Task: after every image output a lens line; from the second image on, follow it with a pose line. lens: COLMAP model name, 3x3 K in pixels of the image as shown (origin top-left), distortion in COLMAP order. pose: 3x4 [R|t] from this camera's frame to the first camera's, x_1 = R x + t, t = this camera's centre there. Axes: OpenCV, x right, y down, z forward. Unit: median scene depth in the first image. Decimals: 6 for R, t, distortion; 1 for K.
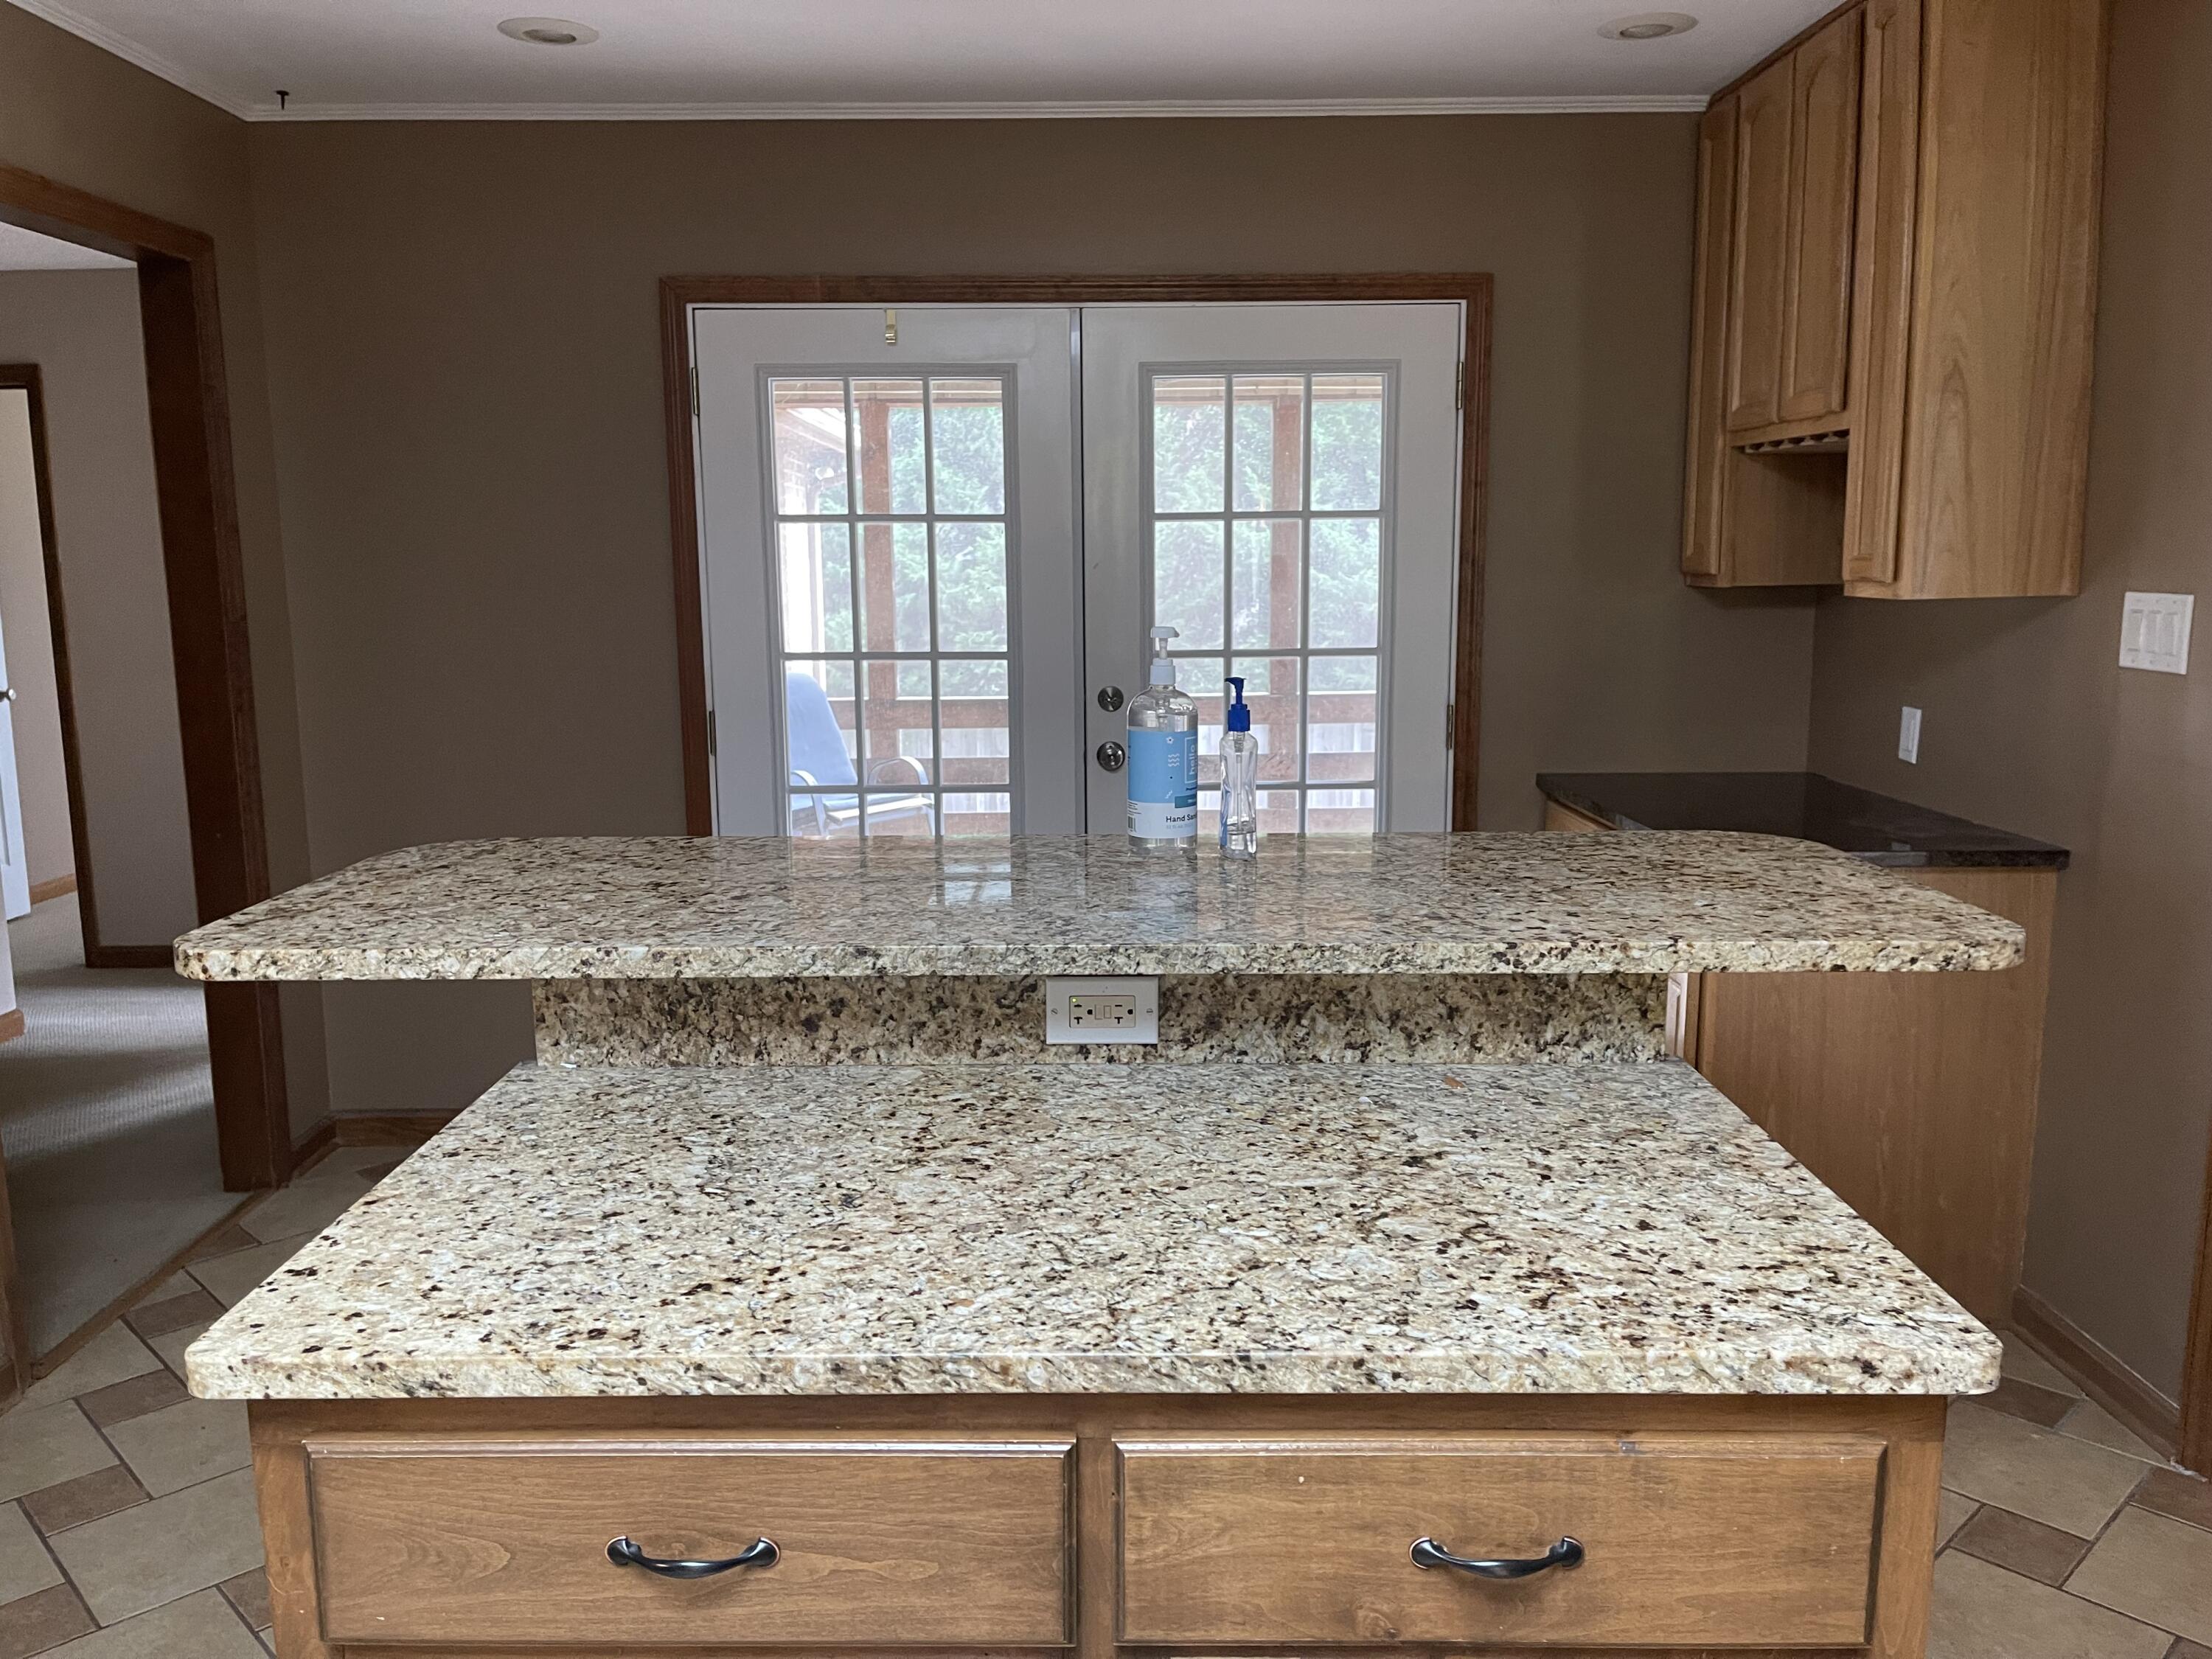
lens RADIAL K [[1660.6, 0, 1098.5], [0, 1660.6, 821.7], [0, 0, 1]] dist [0.081582, -0.110548]
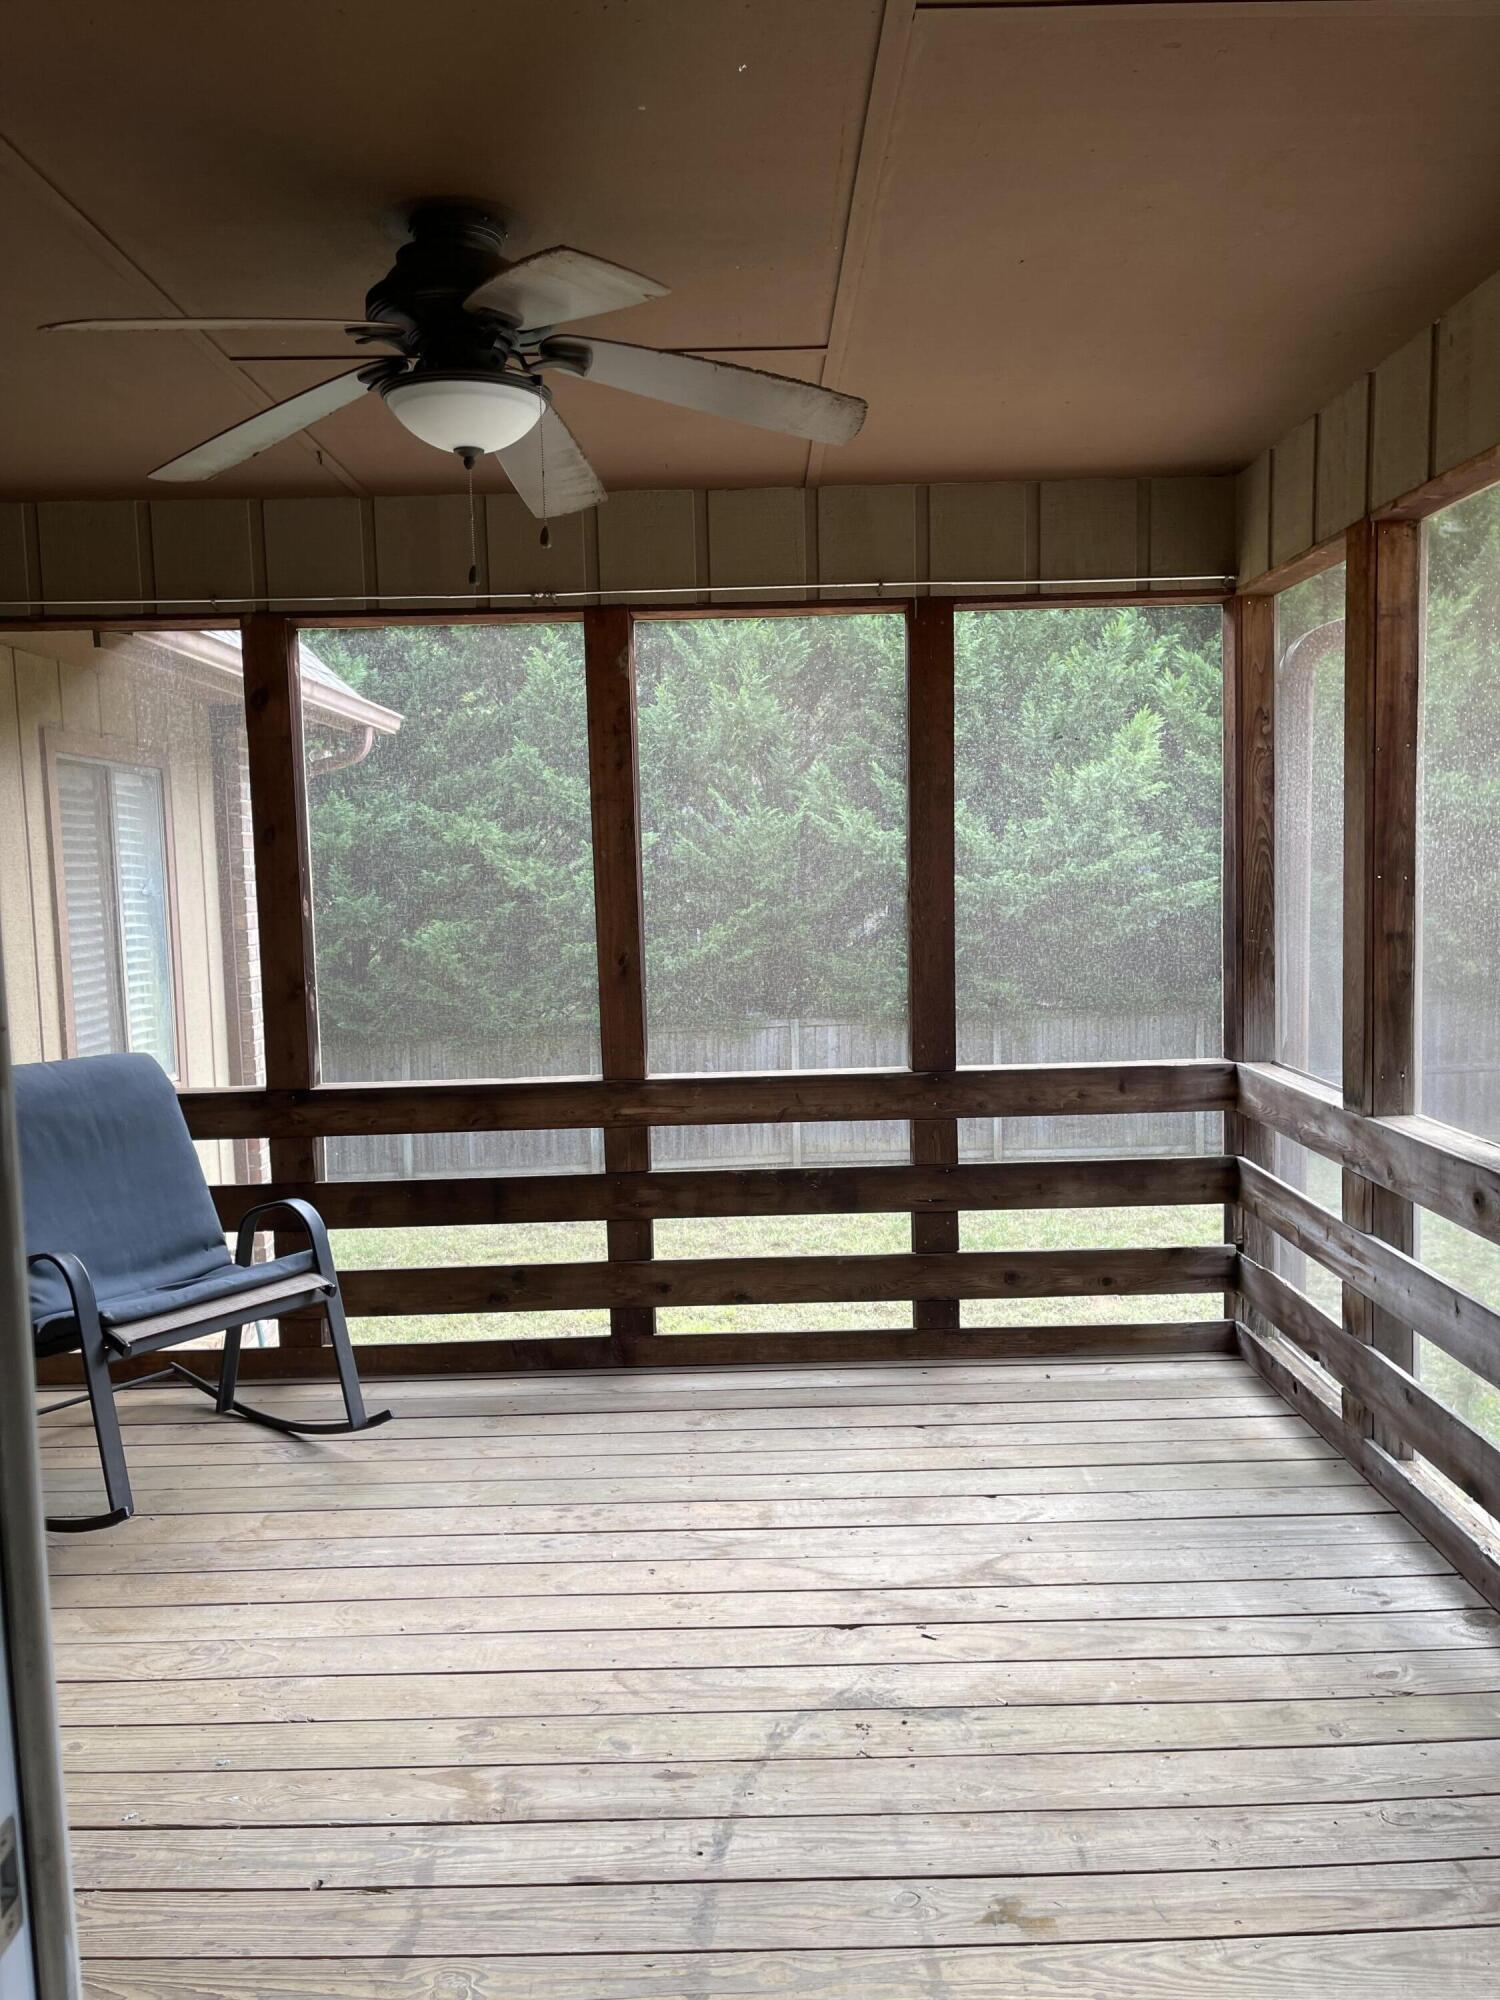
lens RADIAL K [[1501.5, 0, 750.0], [0, 1501.5, 1000.0], [0, 0, 1]] dist [0.081582, -0.110548]
pose [[0.999771, -0.021377, 0.001007, 0.042141], [0.021397, 0.997539, -0.066774, -0.066071], [0.000422, 0.066780, 0.997768, 0.438352]]
